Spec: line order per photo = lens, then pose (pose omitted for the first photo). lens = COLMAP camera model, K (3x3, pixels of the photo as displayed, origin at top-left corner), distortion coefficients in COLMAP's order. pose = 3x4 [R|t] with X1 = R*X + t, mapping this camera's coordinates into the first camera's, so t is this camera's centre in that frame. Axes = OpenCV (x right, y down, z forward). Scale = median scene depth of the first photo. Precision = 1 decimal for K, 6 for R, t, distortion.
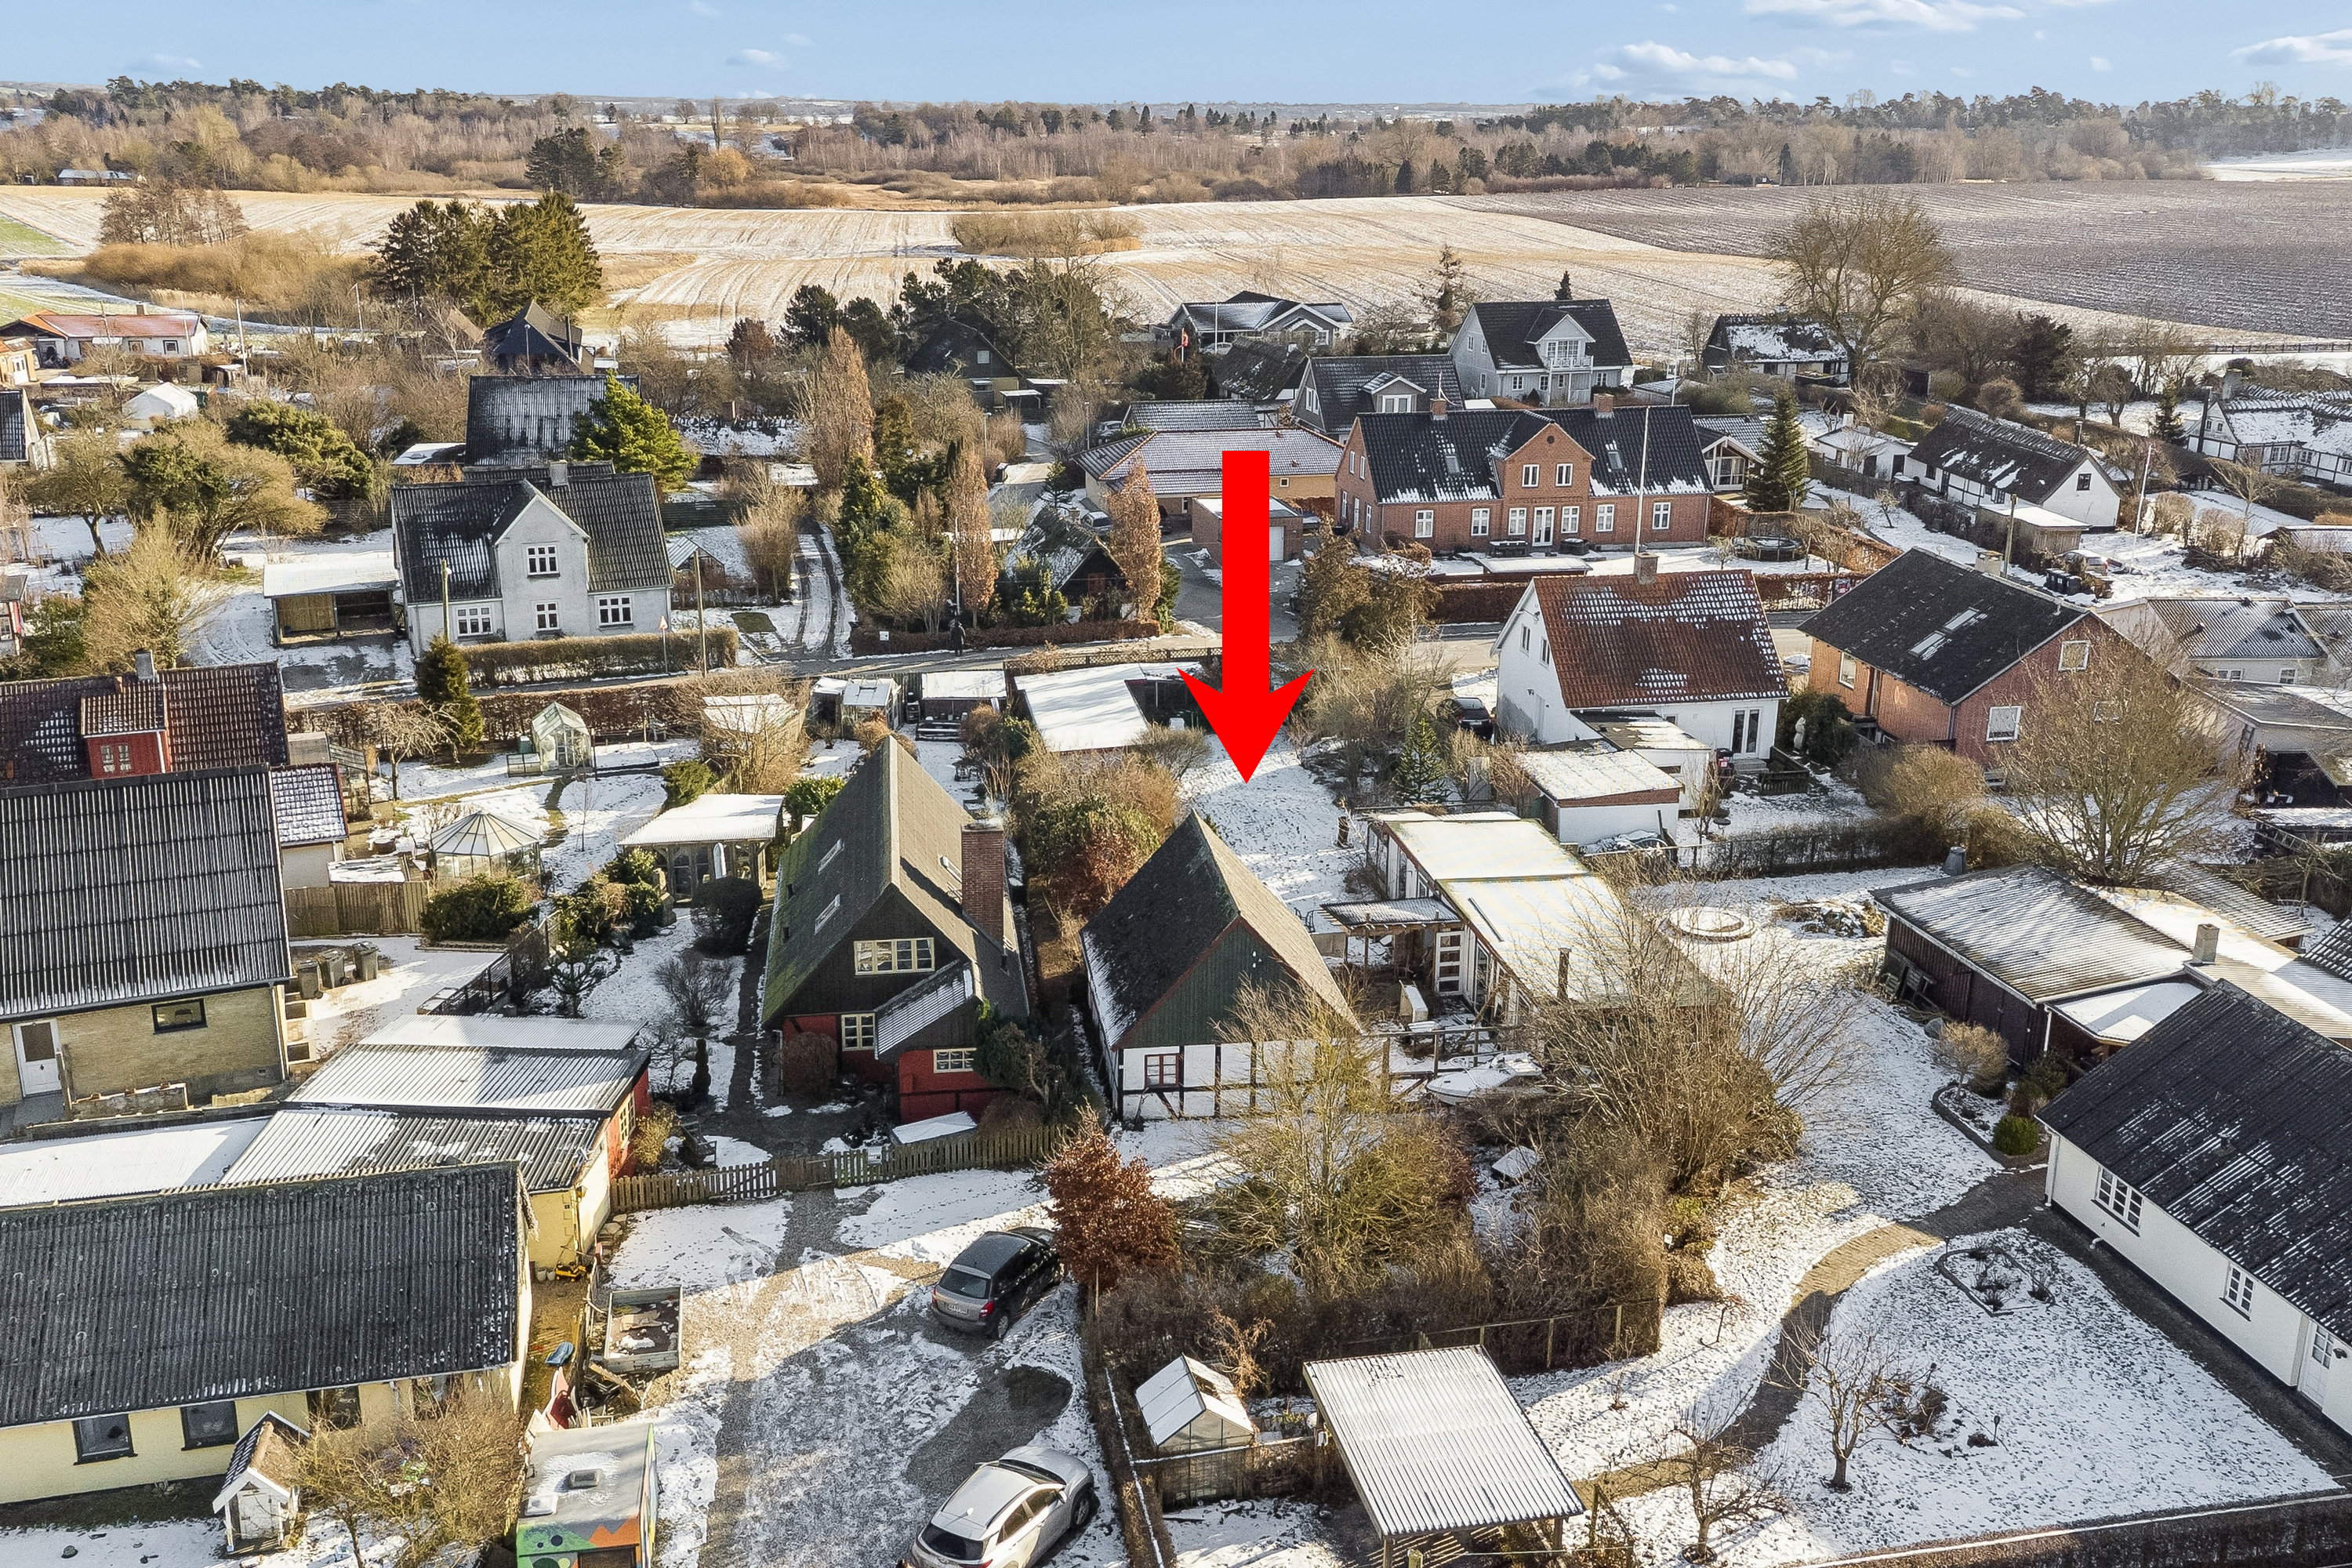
lens RADIAL K [[2164.3, 0, 1145.6], [0, 2164.3, 657.8], [0, 0, 1]] dist [0.015348, 0.017505]
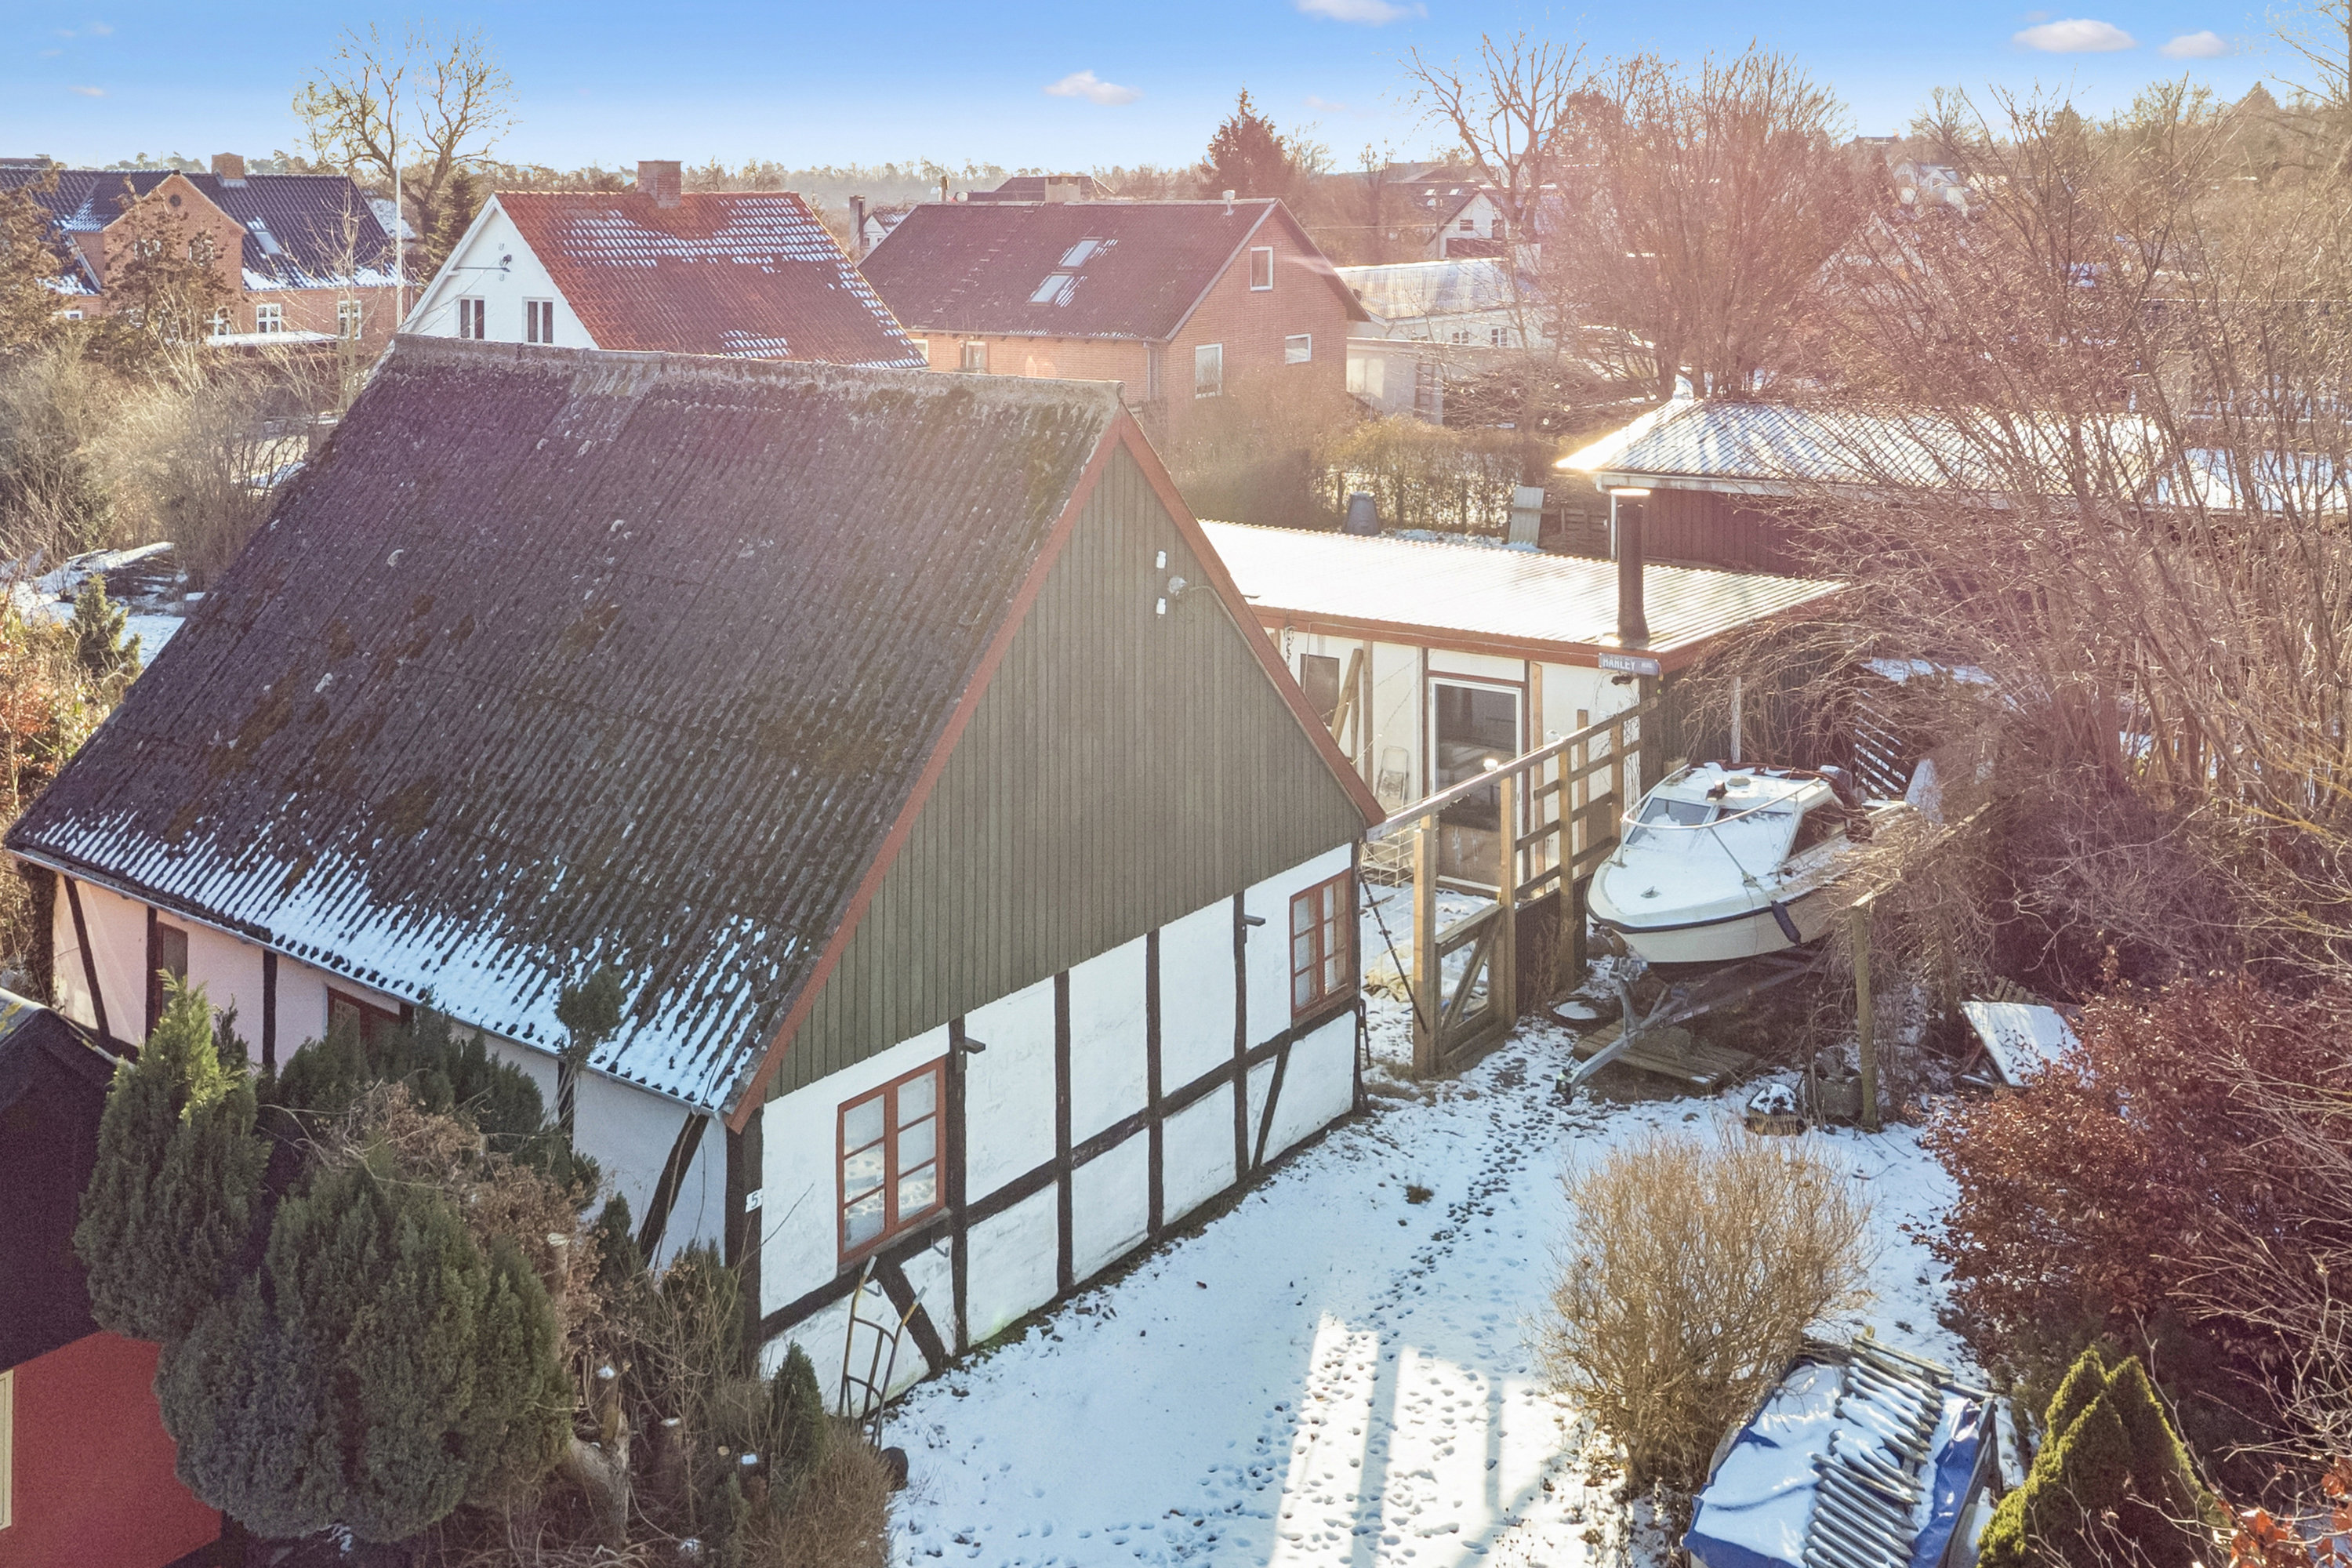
lens RADIAL K [[2161.0, 0, 1179.1], [0, 2161.0, 180.8], [0, 0, 1]] dist [0.016545, 0.034020]
pose [[0.701349, -0.001518, 0.712817, -0.073821], [0.187138, 0.965313, -0.182072, 0.078089], [-0.687815, 0.261091, 0.677305, 0.448743]]
